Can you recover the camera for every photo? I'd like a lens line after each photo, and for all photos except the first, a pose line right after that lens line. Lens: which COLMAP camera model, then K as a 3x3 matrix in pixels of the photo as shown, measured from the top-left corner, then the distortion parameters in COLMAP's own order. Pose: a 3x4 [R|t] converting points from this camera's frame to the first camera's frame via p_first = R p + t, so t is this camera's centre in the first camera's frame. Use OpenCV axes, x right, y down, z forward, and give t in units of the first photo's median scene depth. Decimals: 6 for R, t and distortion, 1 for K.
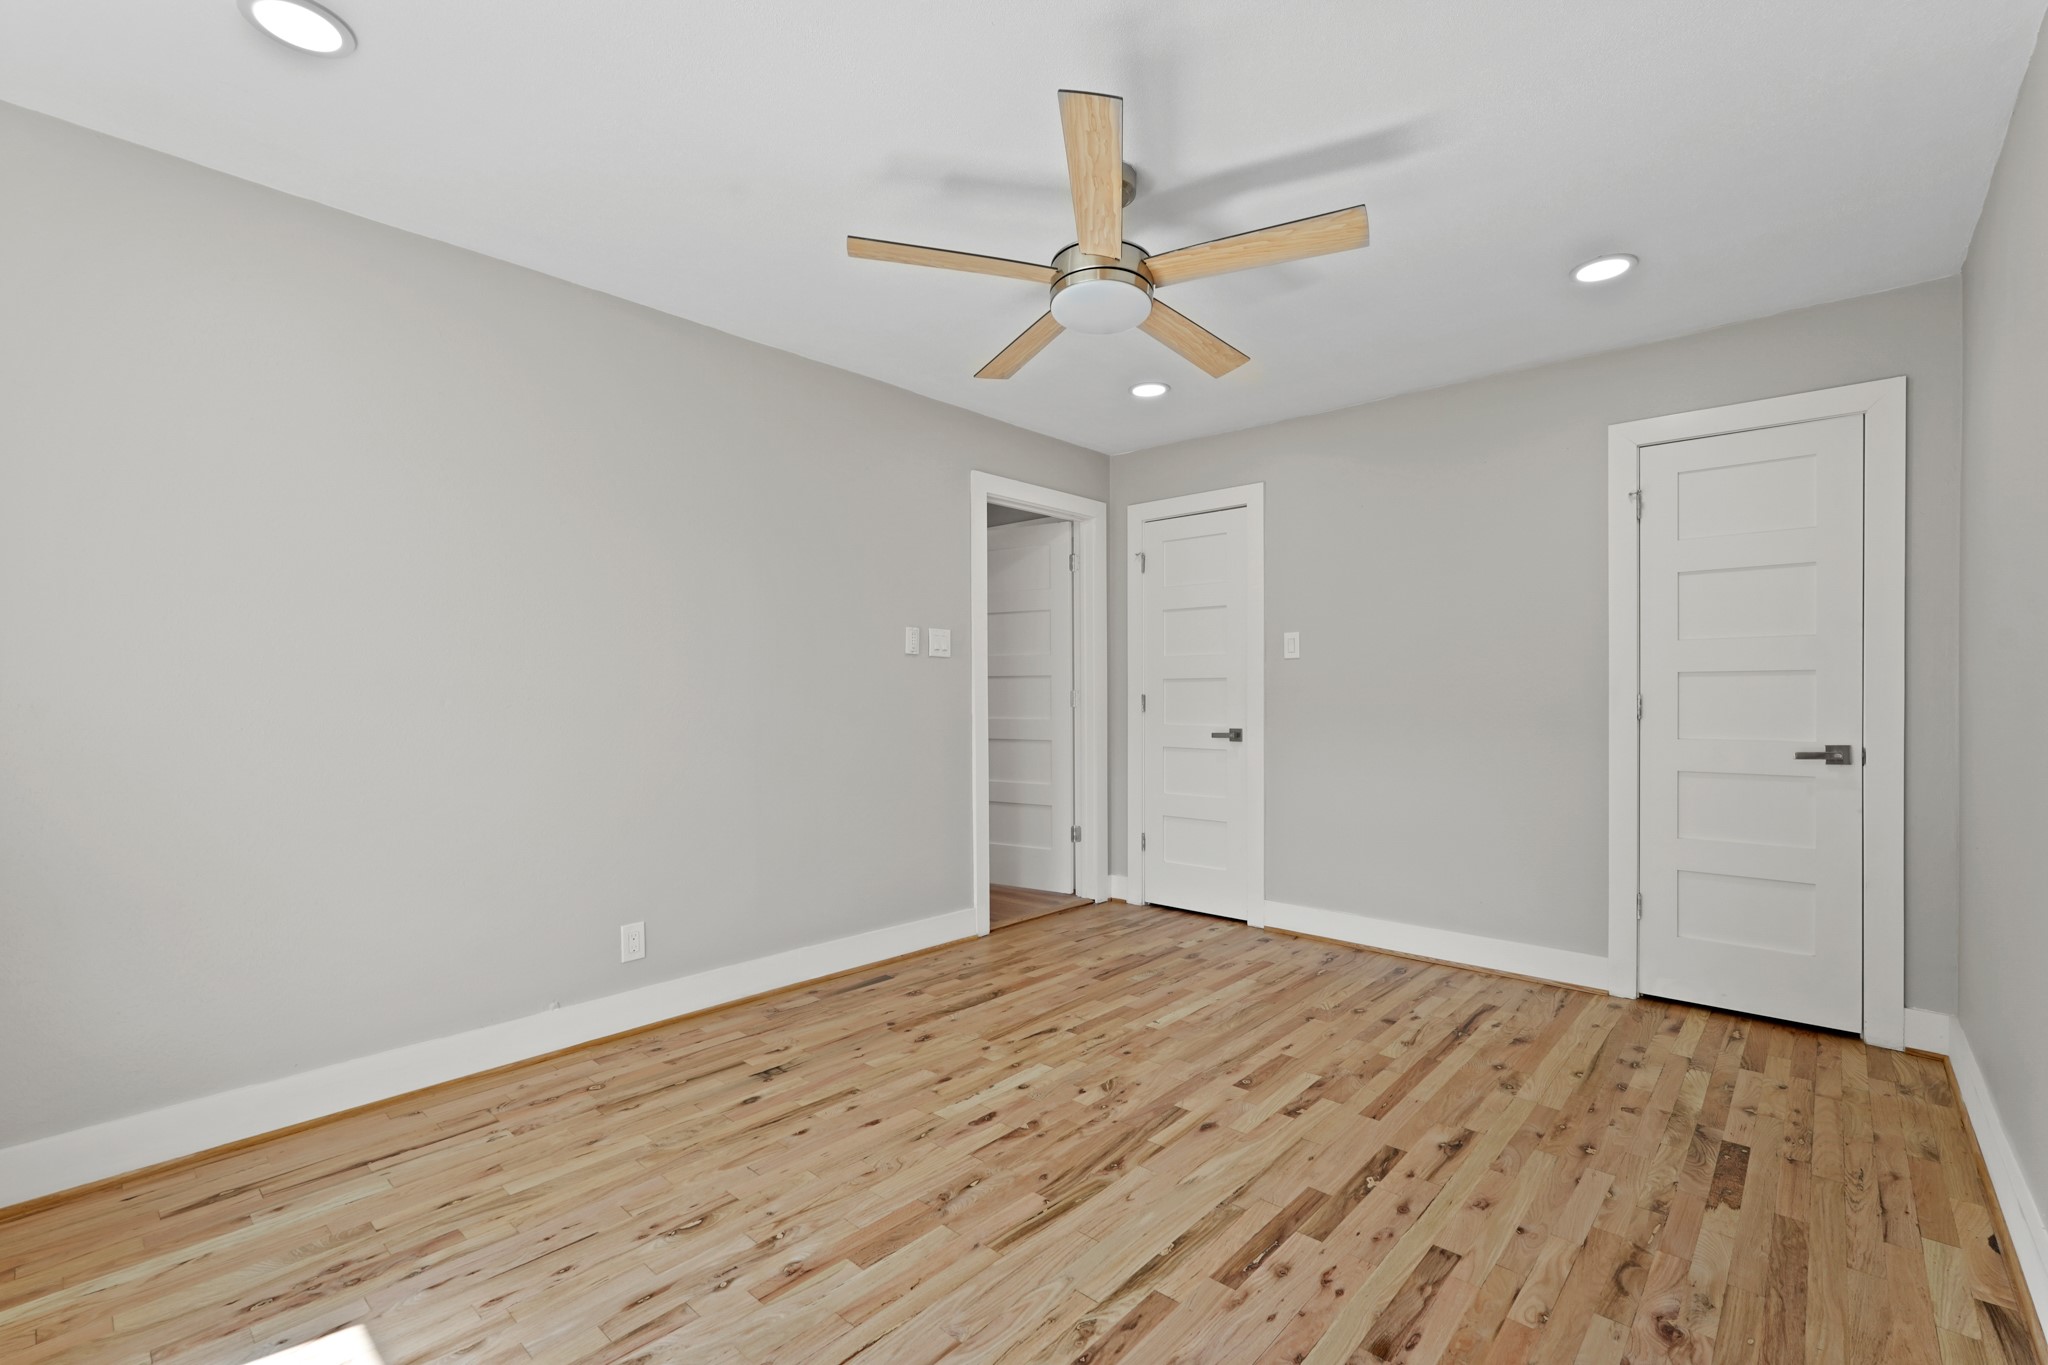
lens RADIAL K [[899.1, 0, 1023.2], [0, 899.1, 683.1], [0, 0, 1]] dist [-0.005098, 0.002677]
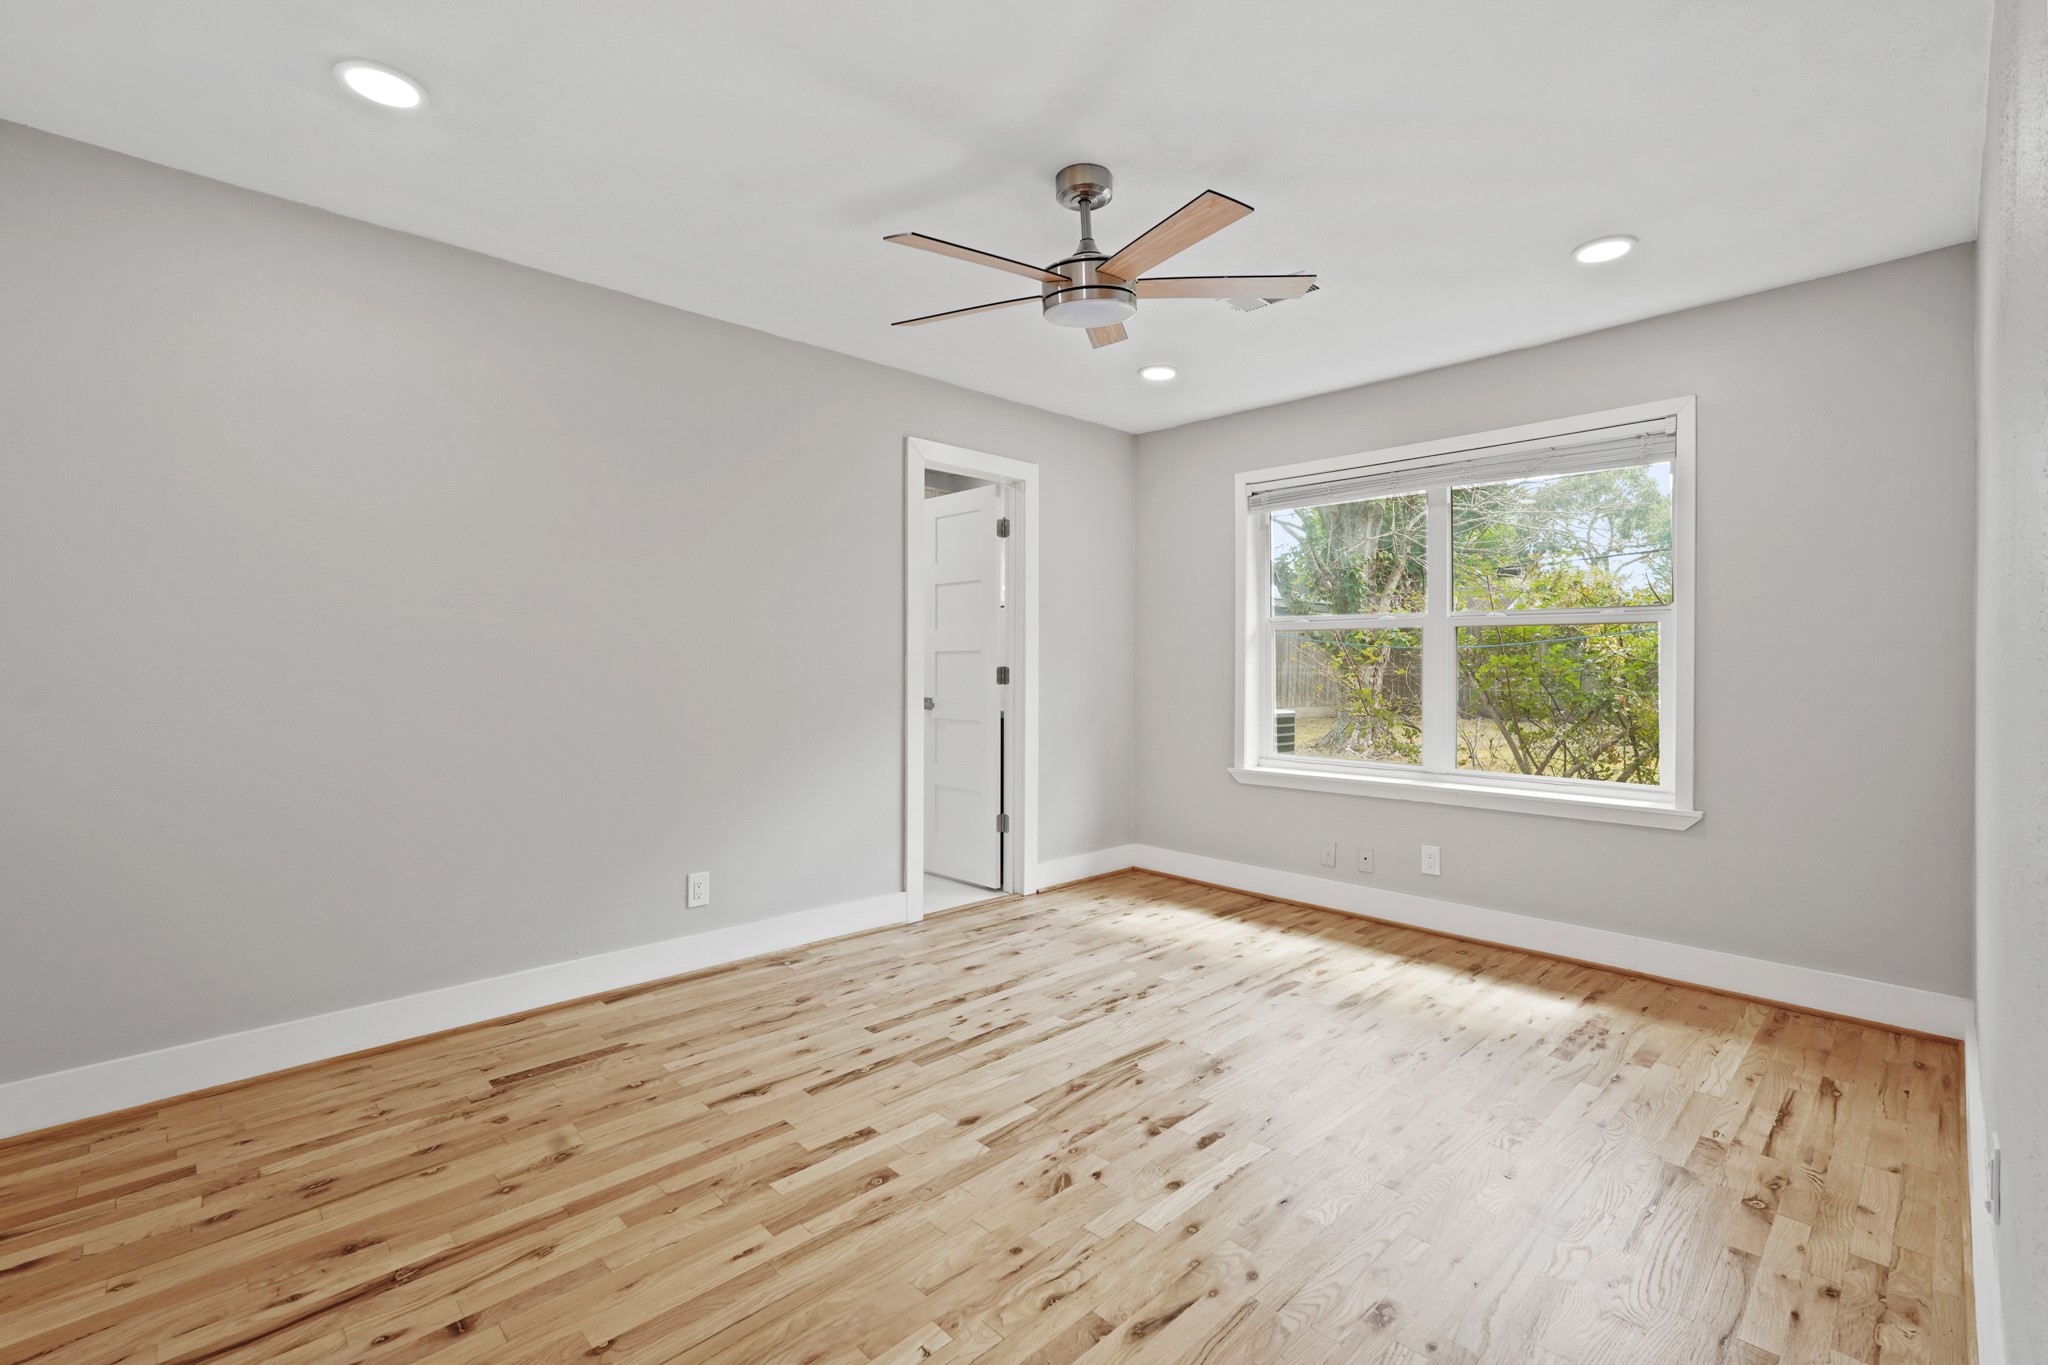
lens RADIAL K [[899.1, 0, 1023.1], [0, 899.1, 673.4], [0, 0, 1]] dist [-0.005098, 0.002677]
pose [[-0.997539, -0.004467, 0.069964, 0.085877], [-0.004292, 0.999987, 0.002649, 0.016036], [-0.069975, 0.002342, -0.997546, 2.001037]]
